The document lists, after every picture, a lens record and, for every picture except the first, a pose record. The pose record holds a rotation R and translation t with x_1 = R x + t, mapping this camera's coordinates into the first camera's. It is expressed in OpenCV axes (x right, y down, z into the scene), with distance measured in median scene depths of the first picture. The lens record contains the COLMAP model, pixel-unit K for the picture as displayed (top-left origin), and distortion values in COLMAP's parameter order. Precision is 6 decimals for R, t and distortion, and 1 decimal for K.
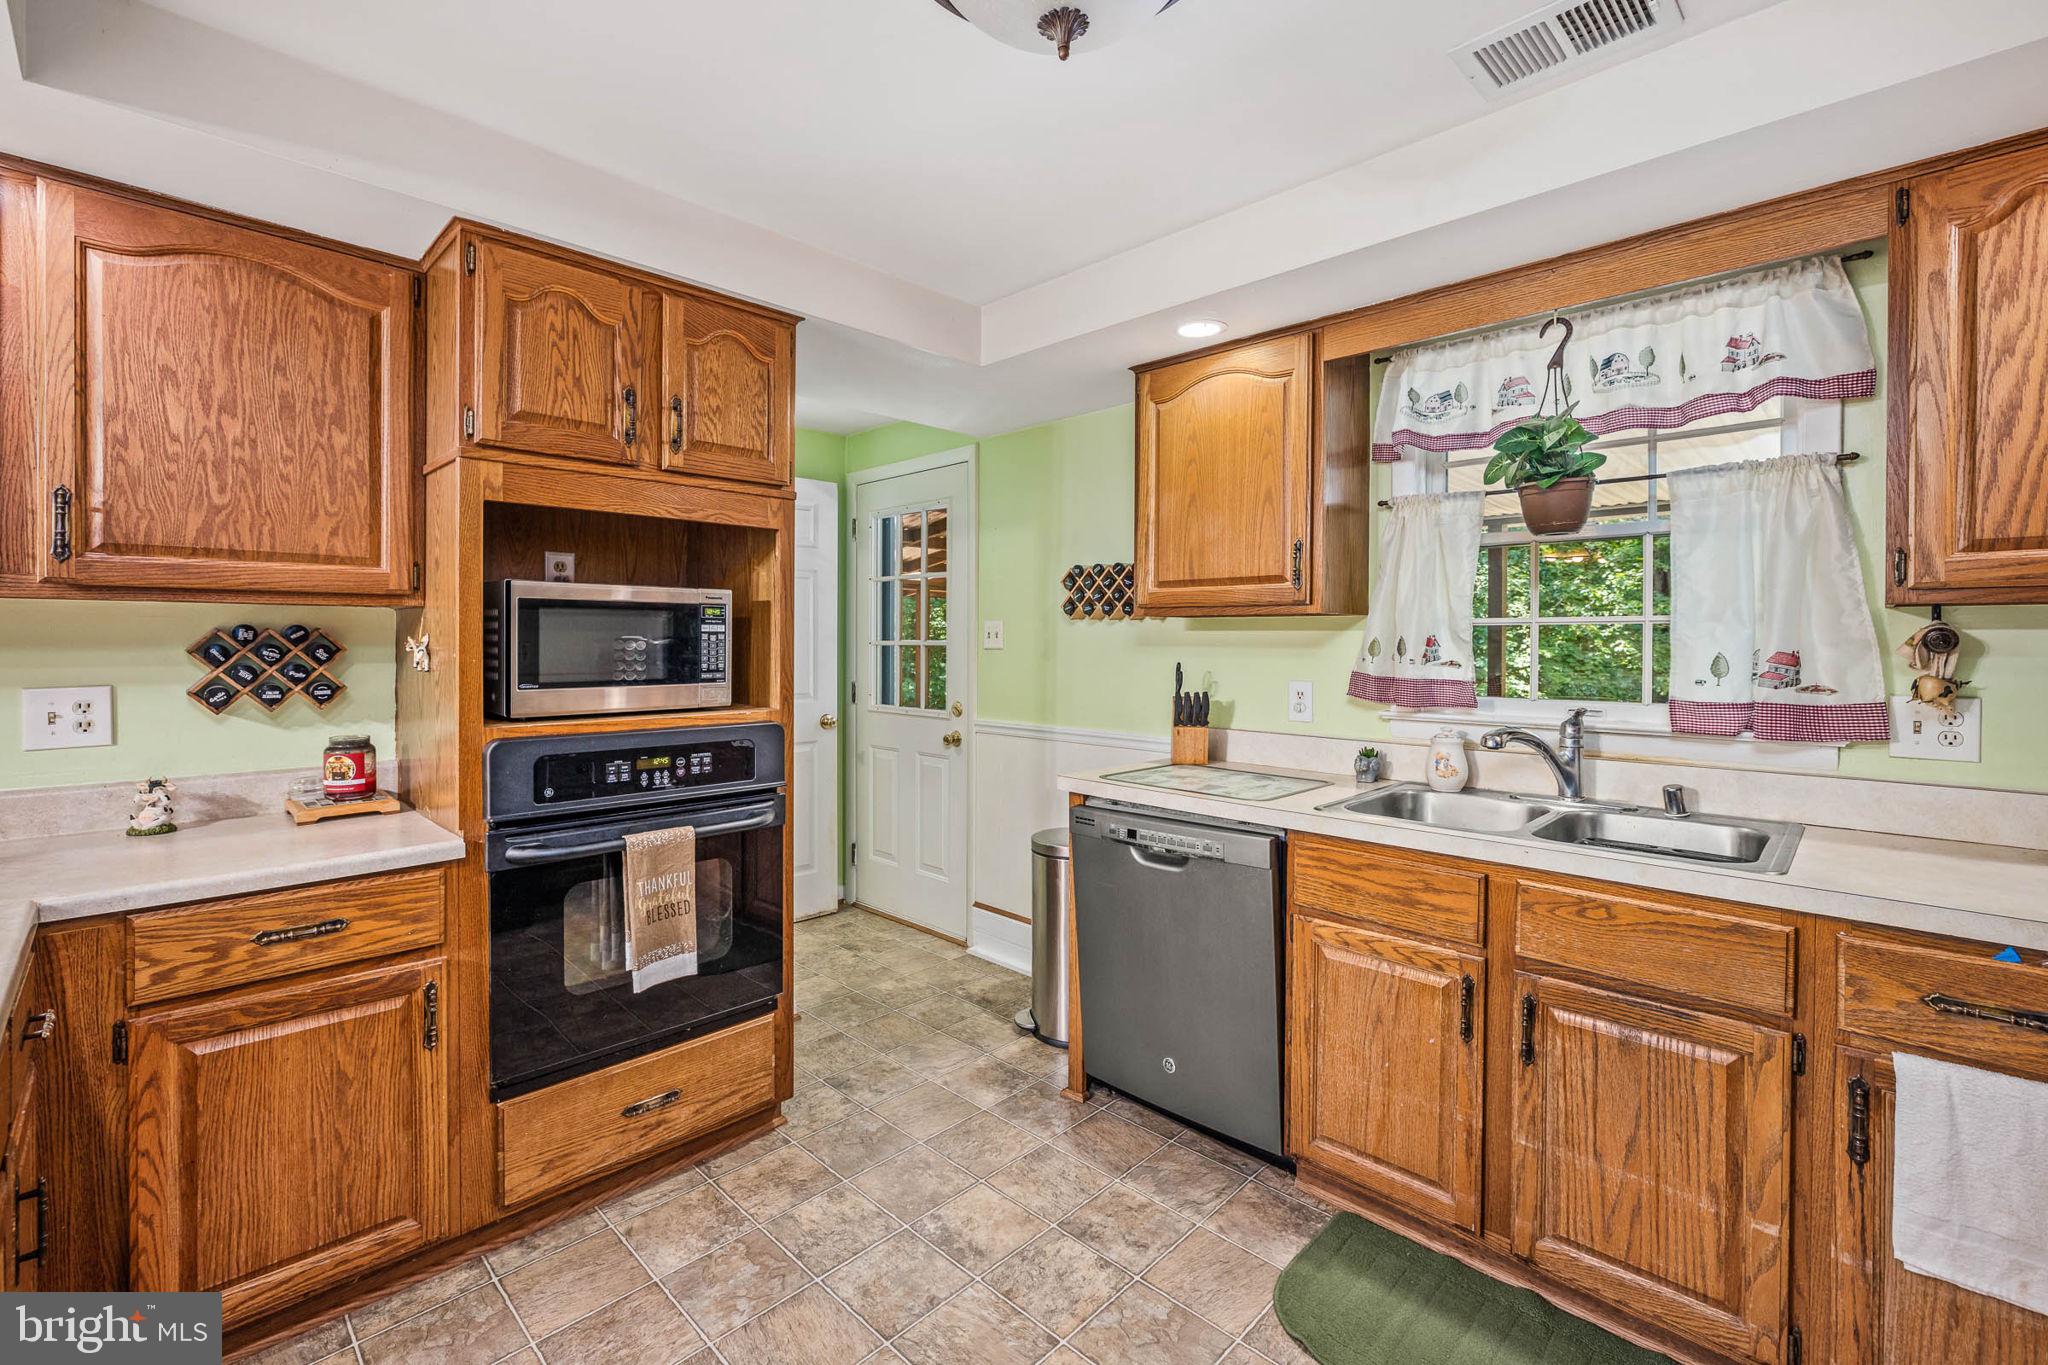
lens RADIAL K [[885.3, 0, 1024.2], [0, 885.3, 651.1], [0, 0, 1]] dist [-0.002943, -0.000157]
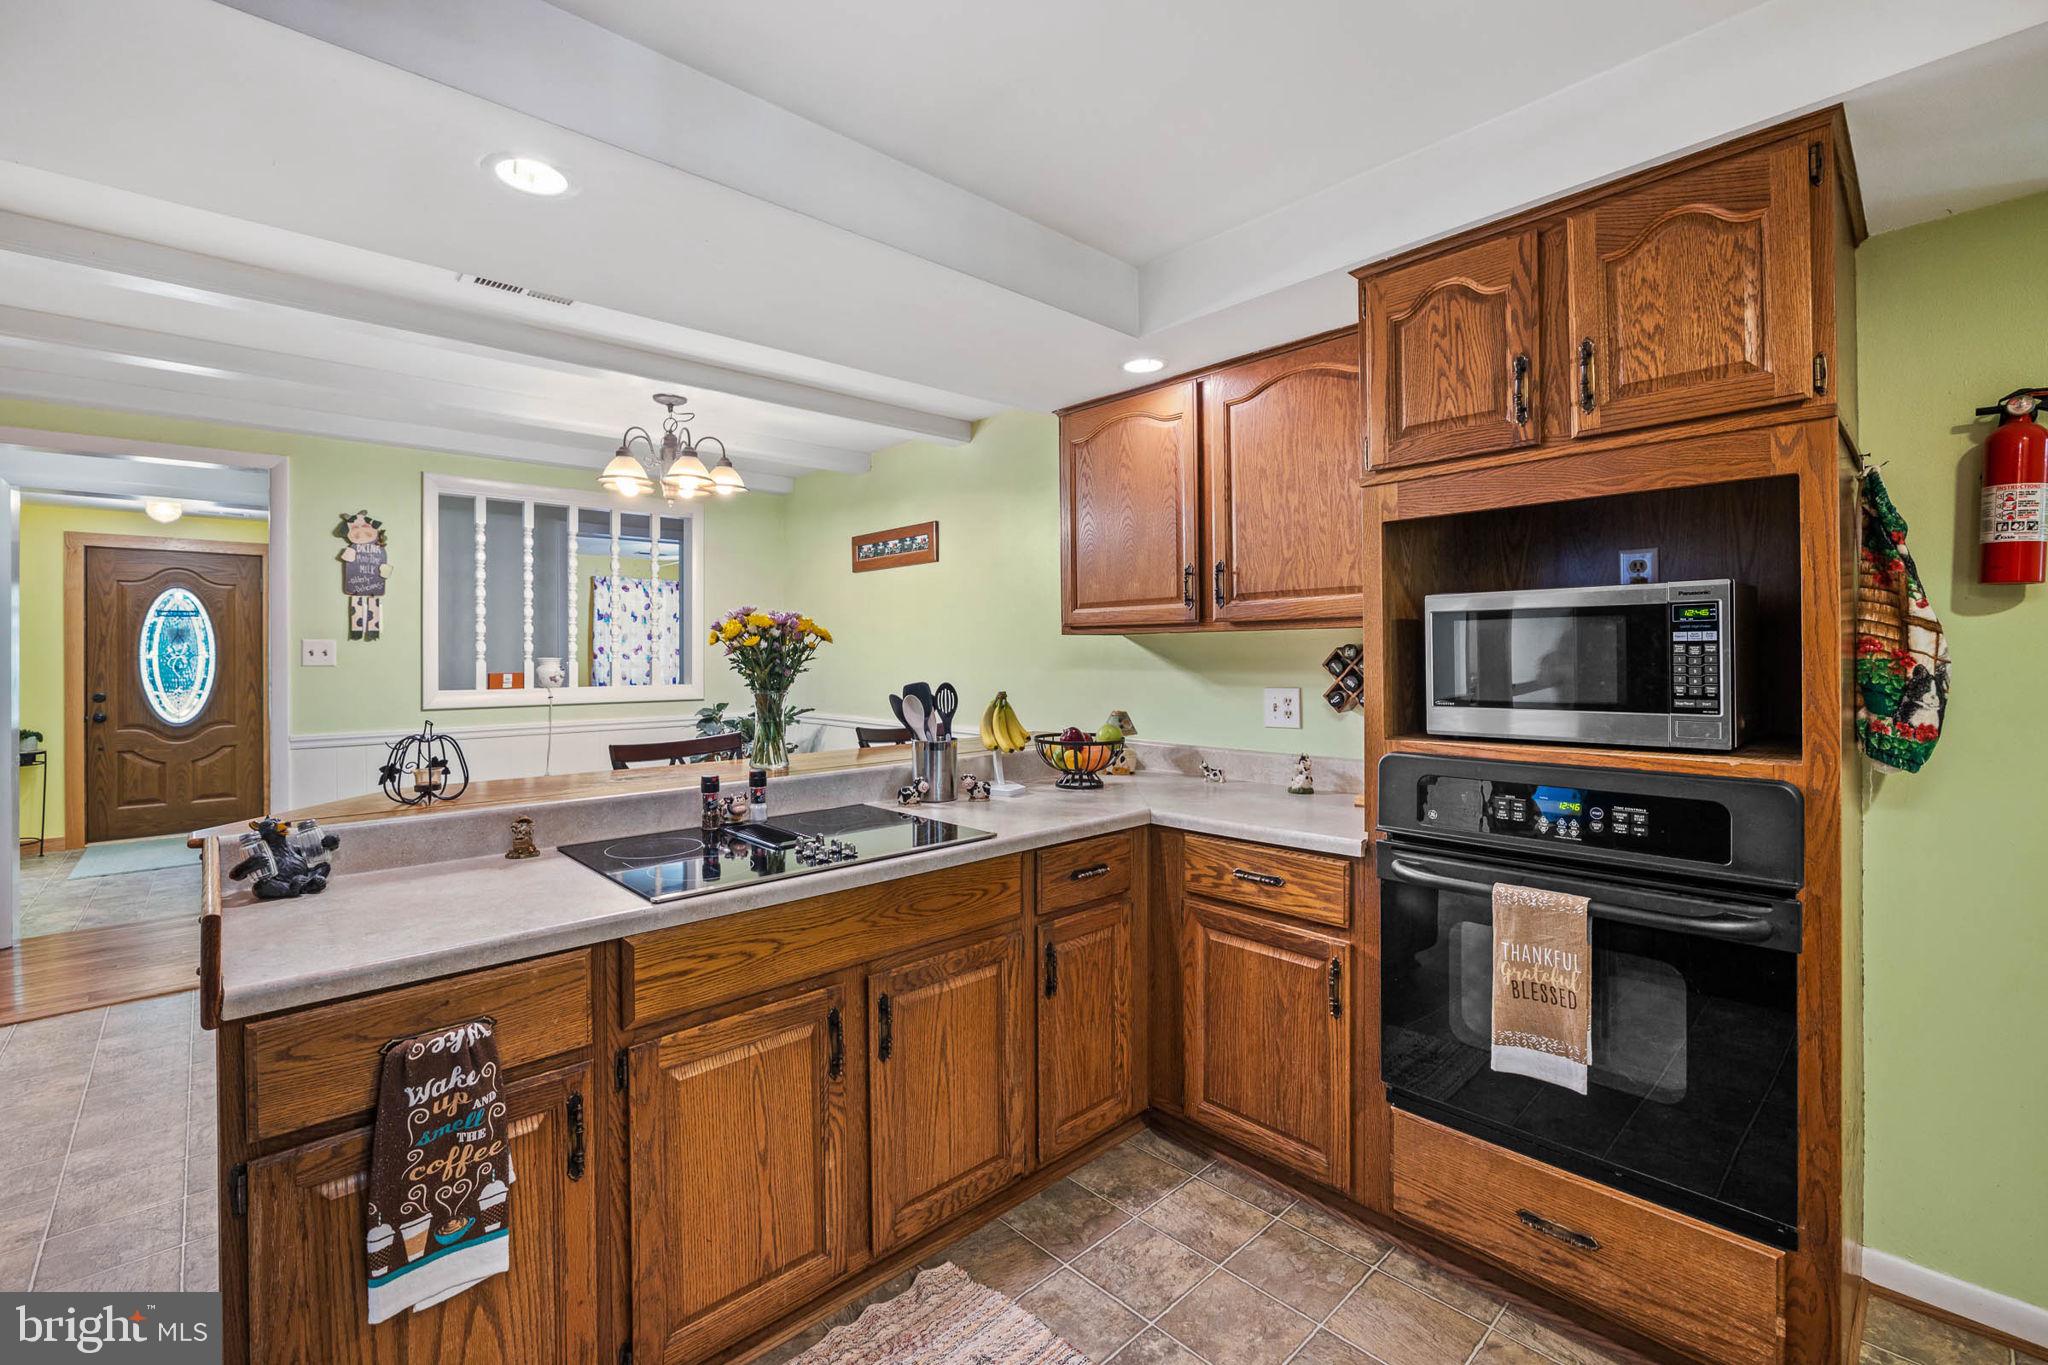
lens RADIAL K [[879.6, 0, 1016.4], [0, 879.6, 655.4], [0, 0, 1]] dist [-0.028510, 0.013300]
pose [[-0.048197, -0.004238, -0.998829, 0.428215], [-0.005107, 0.999979, -0.003996, -0.006141], [0.998825, 0.004909, -0.048218, 0.590914]]
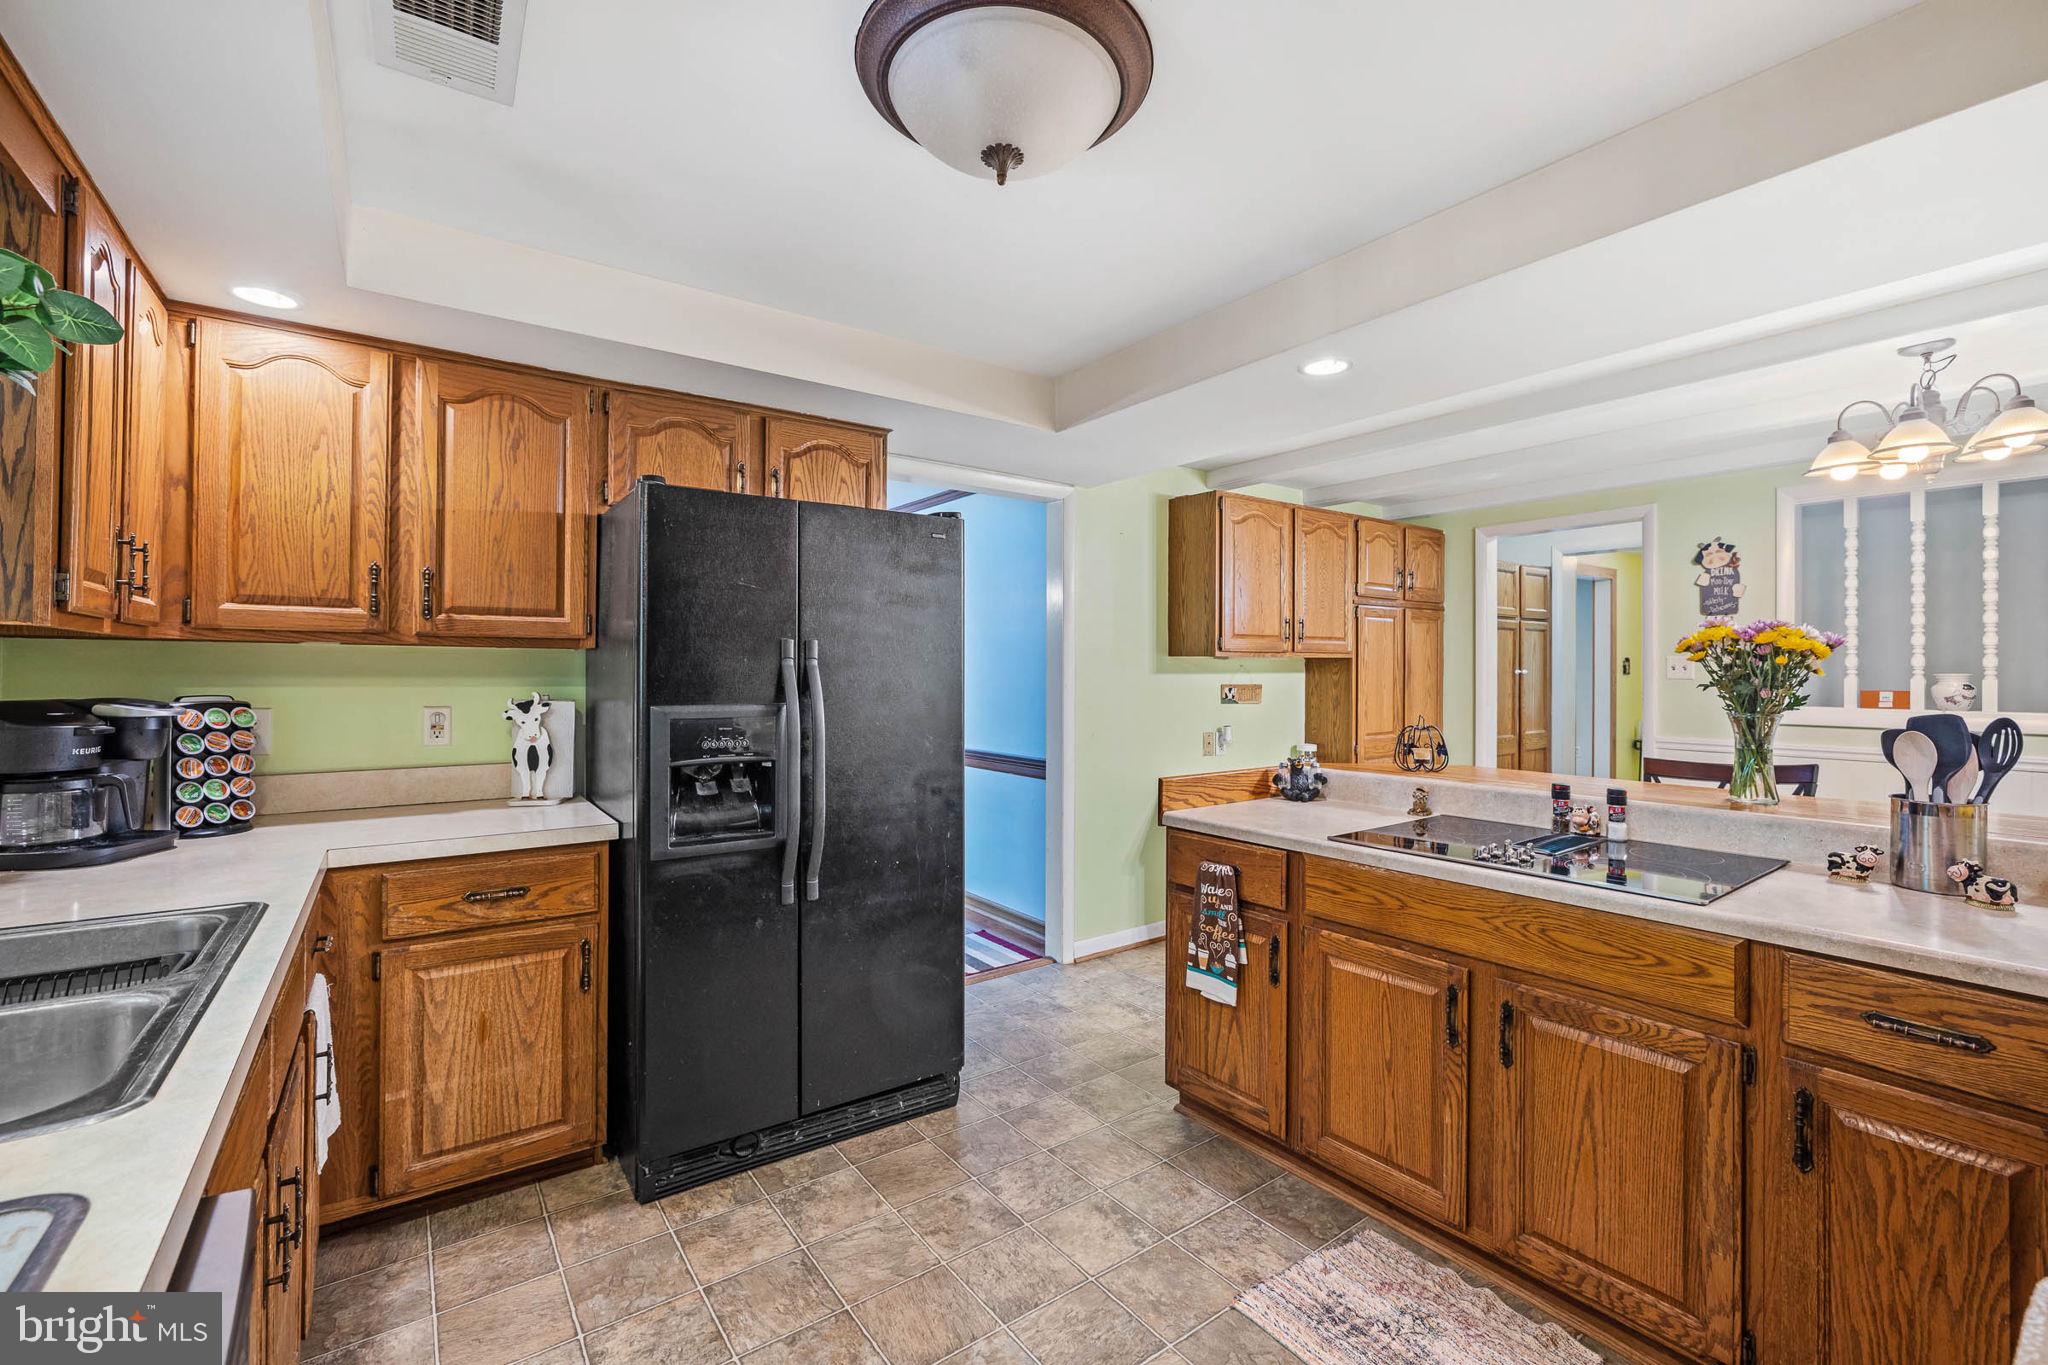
lens RADIAL K [[873.5, 0, 1026.0], [0, 873.5, 669.7], [0, 0, 1]] dist [-0.000155, 0.000419]
pose [[-0.987507, -0.007328, 0.157406, -0.119320], [-0.005795, 0.999931, 0.010192, -0.019436], [-0.157470, 0.009152, -0.987481, 1.424317]]
